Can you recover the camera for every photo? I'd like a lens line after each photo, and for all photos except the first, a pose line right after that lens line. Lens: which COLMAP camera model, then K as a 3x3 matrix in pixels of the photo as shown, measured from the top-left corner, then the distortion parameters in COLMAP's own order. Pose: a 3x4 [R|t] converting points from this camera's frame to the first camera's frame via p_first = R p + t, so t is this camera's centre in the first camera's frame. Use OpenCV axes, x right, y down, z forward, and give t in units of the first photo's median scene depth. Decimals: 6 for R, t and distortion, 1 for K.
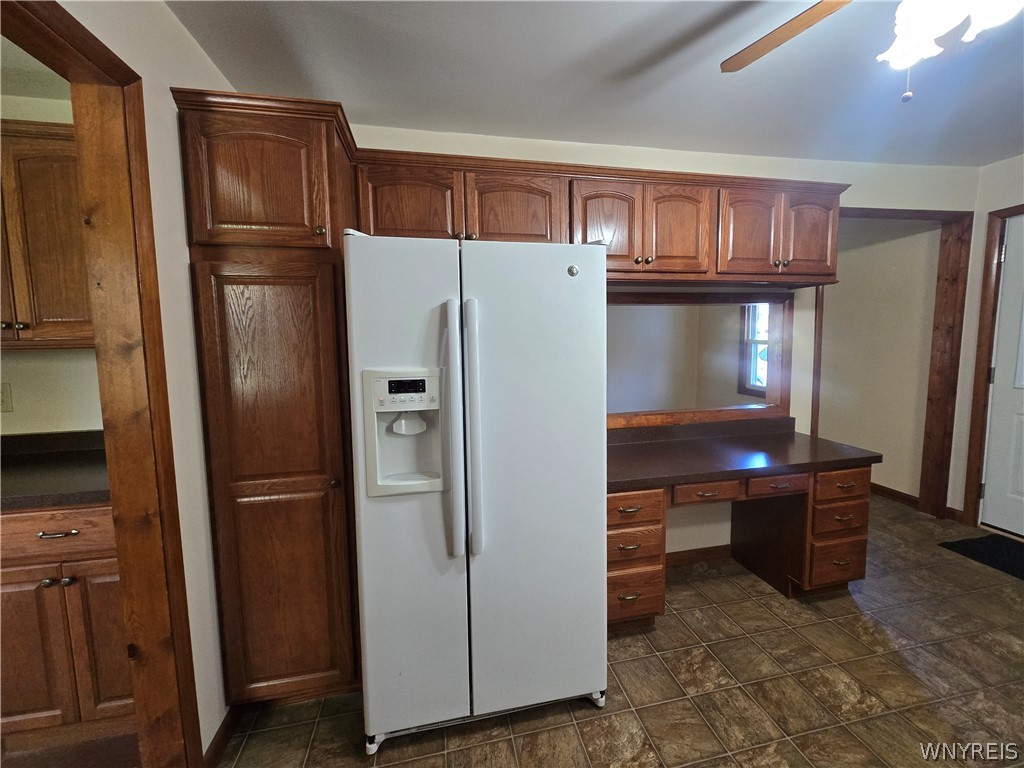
lens RADIAL K [[414.4, 0, 513.7], [0, 414.4, 380.1], [0, 0, 1]] dist [-0.000110, 0.000192]
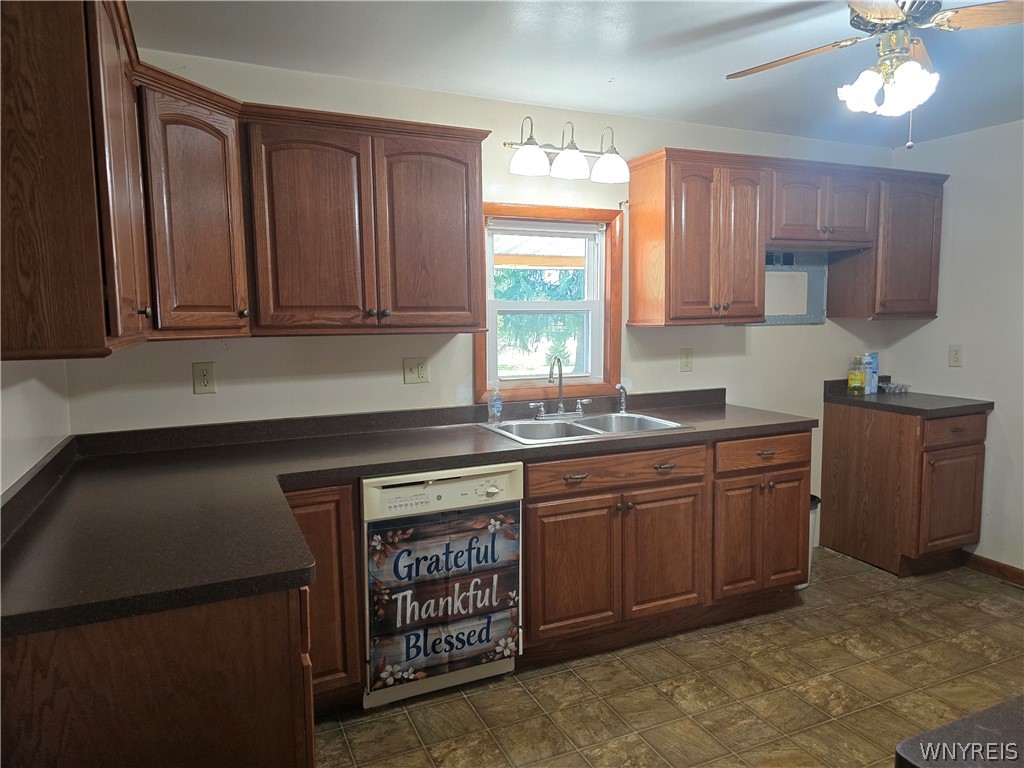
lens RADIAL K [[683.1, 0, 511.4], [0, 683.1, 382.5], [0, 0, 1]] dist [0.004189, 0.000955]
pose [[-0.972945, 0.059295, -0.223300, 1.452620], [0.014987, 0.980667, 0.195107, -0.275294], [0.230552, 0.186482, -0.955024, 2.203378]]
